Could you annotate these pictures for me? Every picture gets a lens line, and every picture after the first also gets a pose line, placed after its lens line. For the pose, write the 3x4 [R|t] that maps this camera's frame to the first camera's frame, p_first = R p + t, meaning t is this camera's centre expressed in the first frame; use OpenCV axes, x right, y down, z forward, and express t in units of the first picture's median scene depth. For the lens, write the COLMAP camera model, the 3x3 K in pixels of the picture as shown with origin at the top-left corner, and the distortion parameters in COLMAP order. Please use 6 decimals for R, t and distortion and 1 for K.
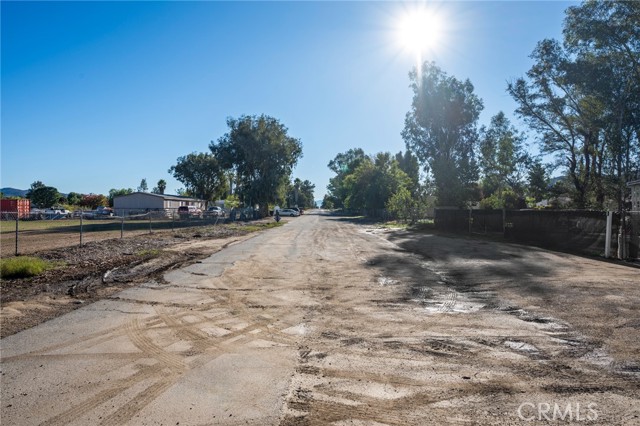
lens RADIAL K [[376.1, 0, 317.9], [0, 376.1, 212.6], [0, 0, 1]] dist [-0.002979, 0.000375]
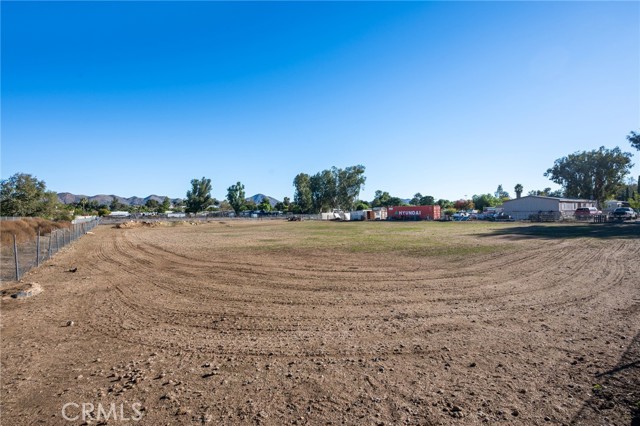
lens RADIAL K [[293.2, 0, 321.8], [0, 293.2, 211.9], [0, 0, 1]] dist [0.001155, -0.000086]
pose [[0.589447, -0.012297, -0.807713, -0.137583], [0.009385, 0.999921, -0.008375, -0.006741], [0.807752, -0.002644, 0.589516, 0.026565]]
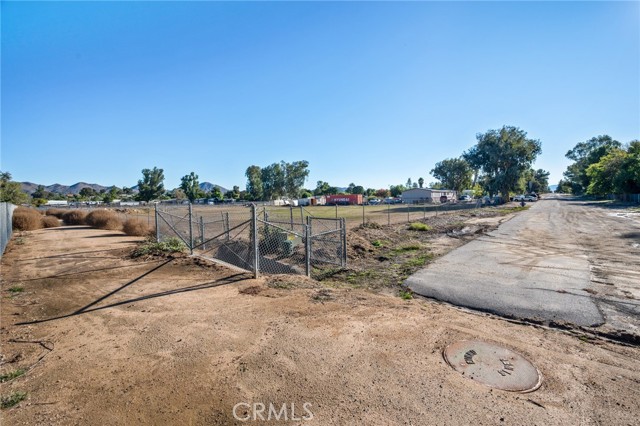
lens RADIAL K [[262.0, 0, 336.5], [0, 262.0, 204.0], [0, 0, 1]] dist [-0.001695, 0.000083]
pose [[0.772978, -0.005395, -0.634410, -0.016114], [0.018637, 0.999725, 0.014205, -0.005999], [0.634160, -0.022803, 0.772866, -0.099775]]
